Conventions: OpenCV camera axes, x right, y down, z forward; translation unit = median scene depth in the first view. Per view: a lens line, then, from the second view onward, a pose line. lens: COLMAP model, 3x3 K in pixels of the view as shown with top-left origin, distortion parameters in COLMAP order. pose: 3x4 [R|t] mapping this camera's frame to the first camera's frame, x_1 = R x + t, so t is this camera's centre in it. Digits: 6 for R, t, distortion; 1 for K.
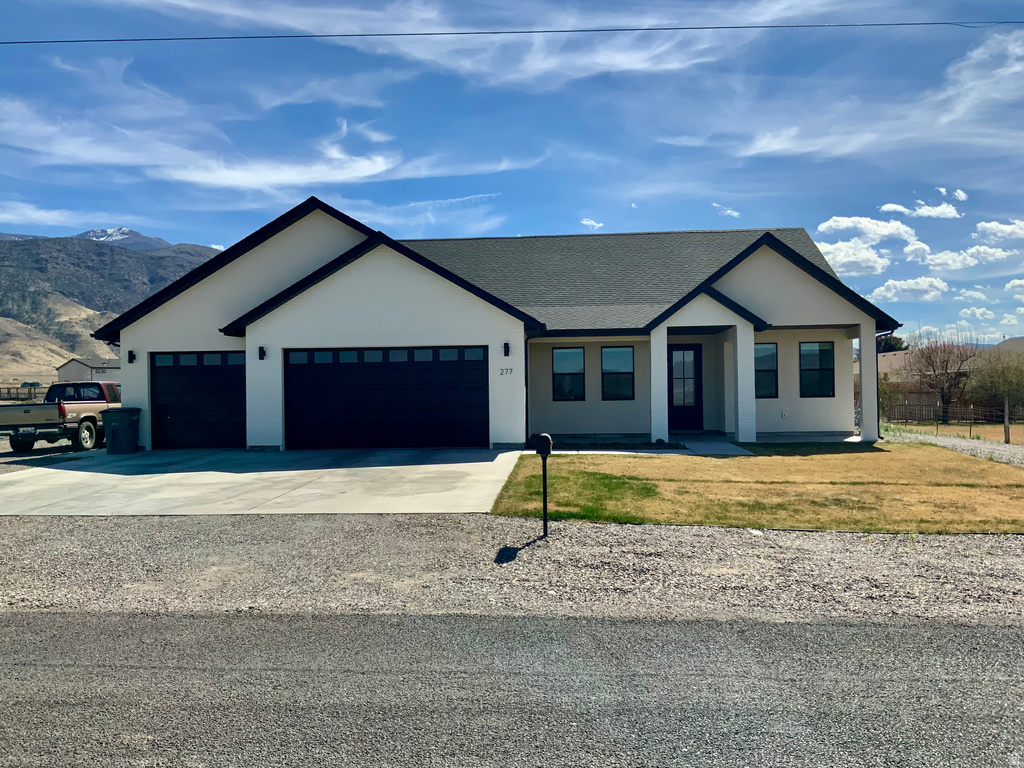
lens RADIAL K [[850.4, 0, 501.7], [0, 850.4, 384.8], [0, 0, 1]] dist [0.077278, -0.135275]
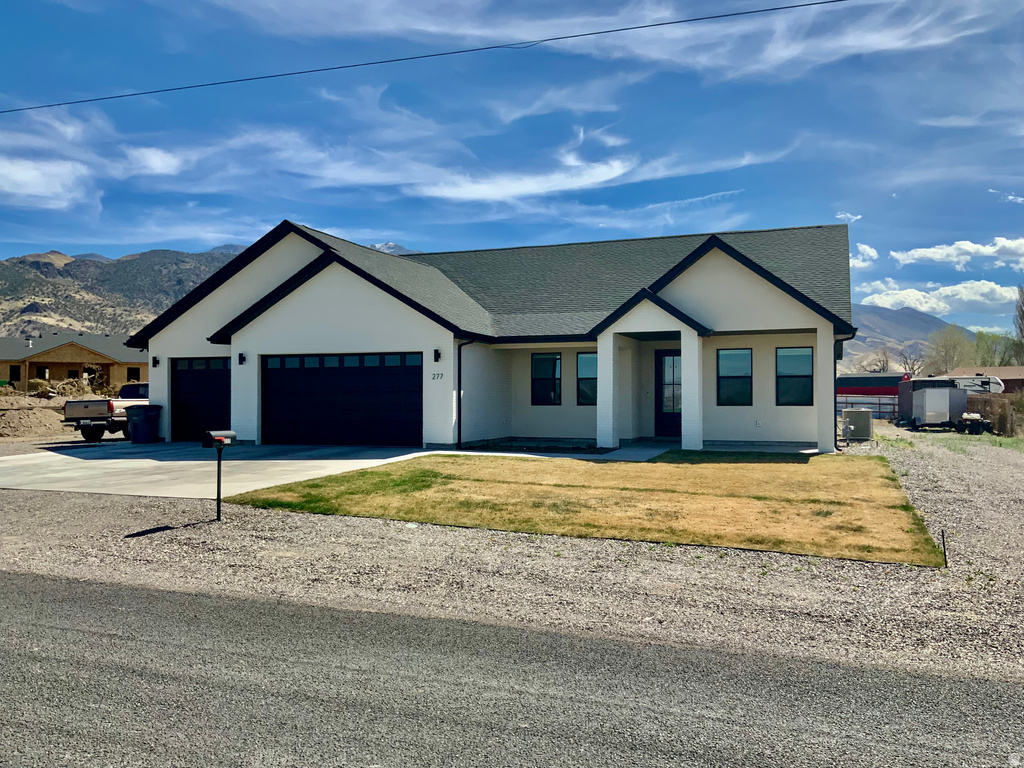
lens RADIAL K [[850.4, 0, 501.7], [0, 850.4, 384.8], [0, 0, 1]] dist [0.077278, -0.135275]
pose [[0.962245, 0.009356, -0.272022, 0.341960], [-0.010292, 0.999945, -0.002014, -0.003387], [0.271989, 0.004738, 0.962289, -0.003375]]
